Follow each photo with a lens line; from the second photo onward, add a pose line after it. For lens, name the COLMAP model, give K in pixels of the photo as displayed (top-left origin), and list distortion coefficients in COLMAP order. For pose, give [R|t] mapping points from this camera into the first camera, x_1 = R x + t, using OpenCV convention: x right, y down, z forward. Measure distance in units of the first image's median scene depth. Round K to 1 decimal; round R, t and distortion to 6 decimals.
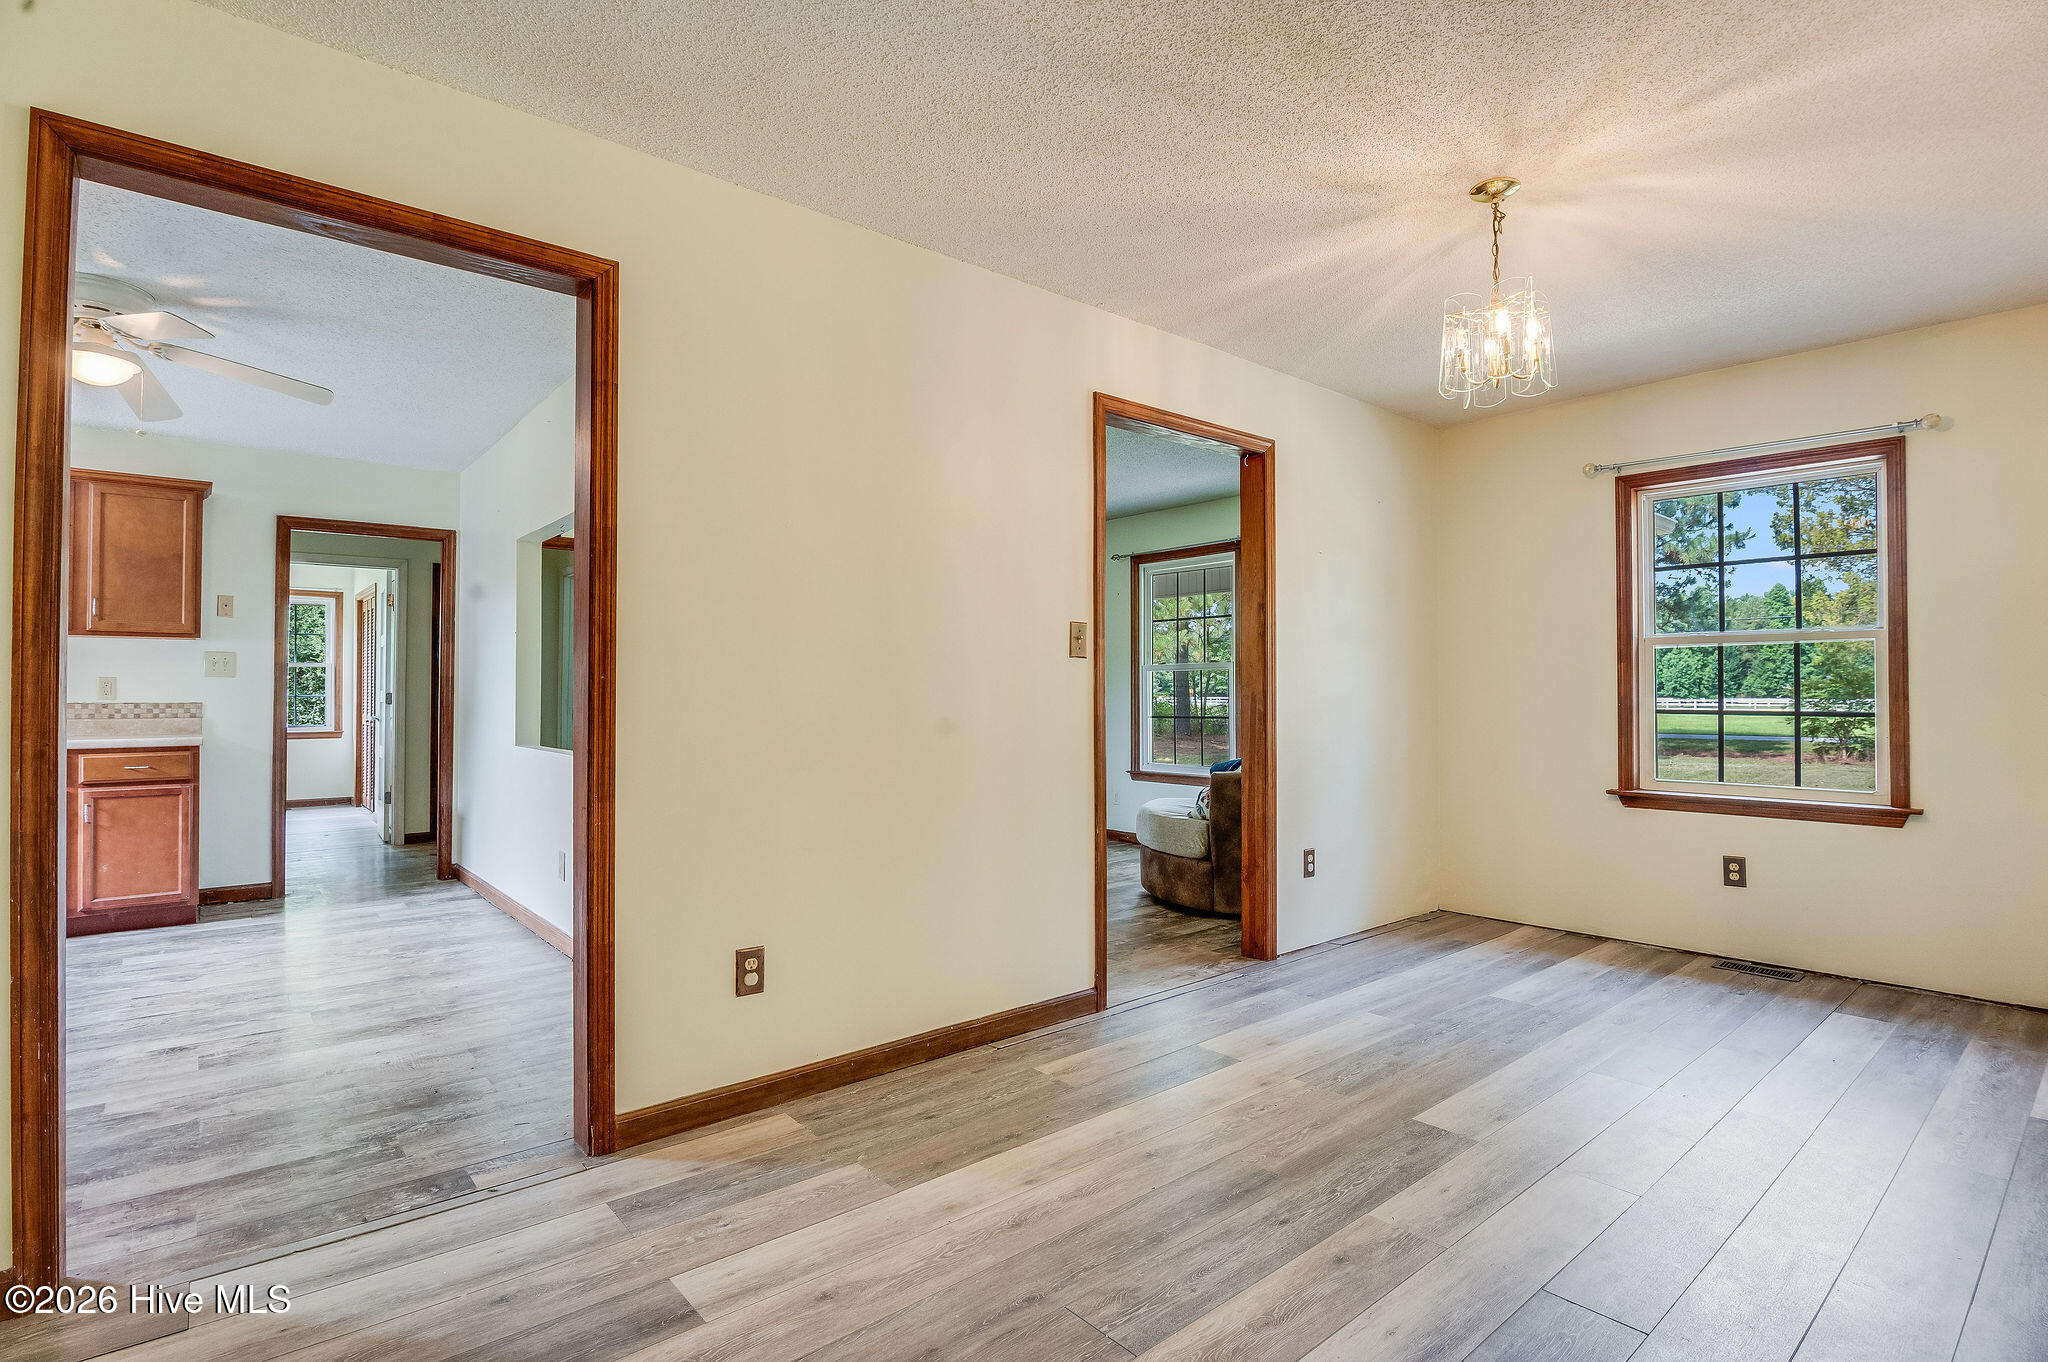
lens RADIAL K [[989.6, 0, 1025.0], [0, 989.6, 678.3], [0, 0, 1]] dist [-0.025541, 0.002307]
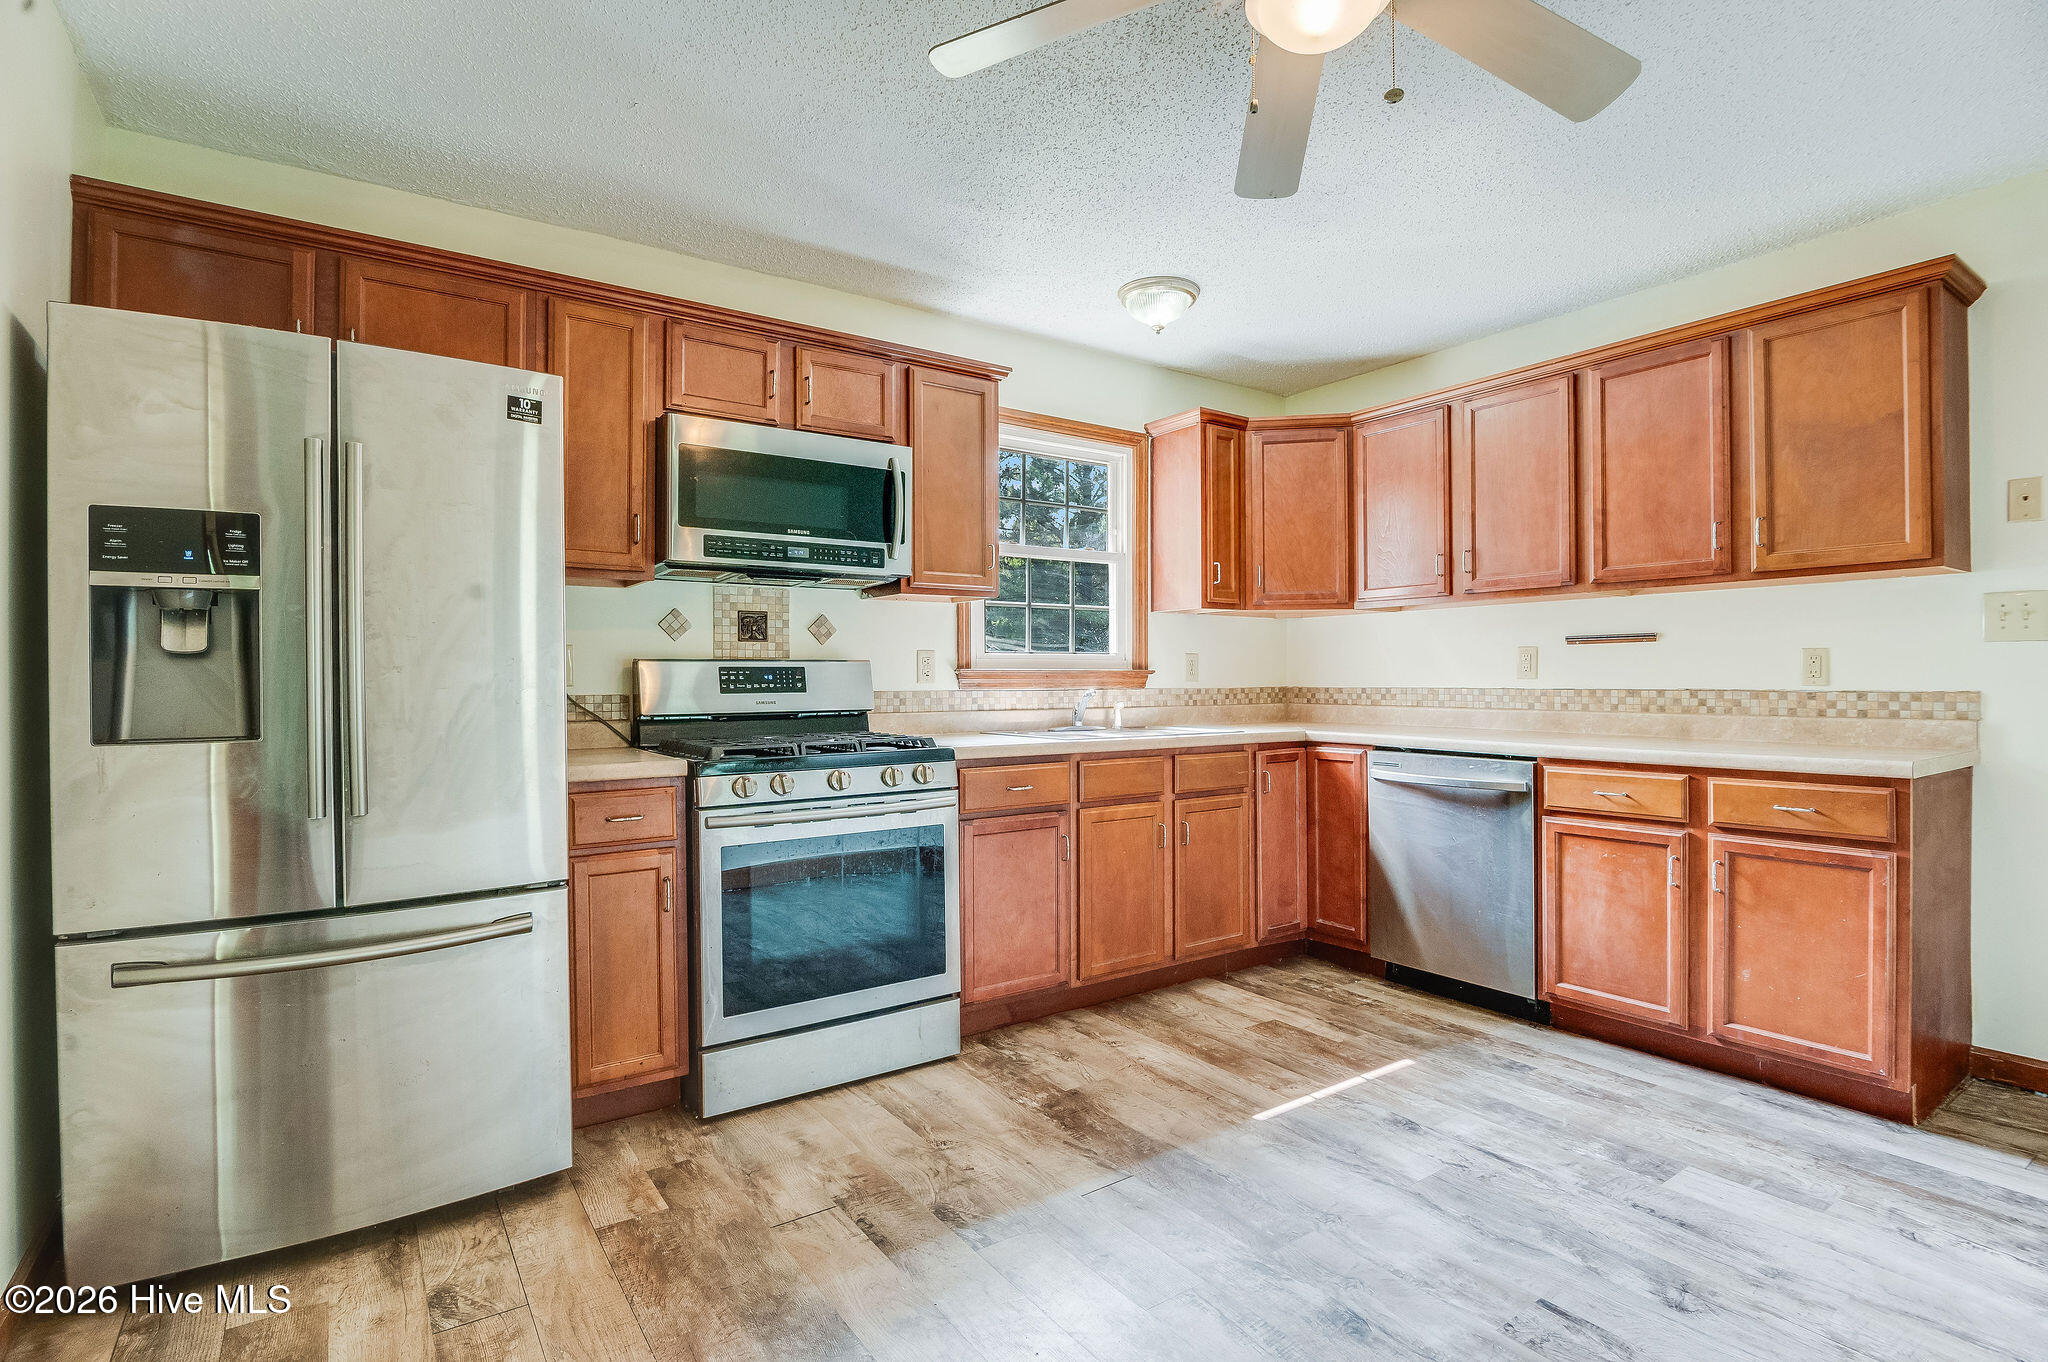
lens RADIAL K [[989.6, 0, 1031.6], [0, 989.6, 681.8], [0, 0, 1]] dist [-0.025541, 0.002307]
pose [[-0.097765, 0.002015, -0.995207, -0.415078], [0.019102, 0.999818, 0.000148, 0.014527], [0.995026, -0.018996, -0.097786, 0.807494]]
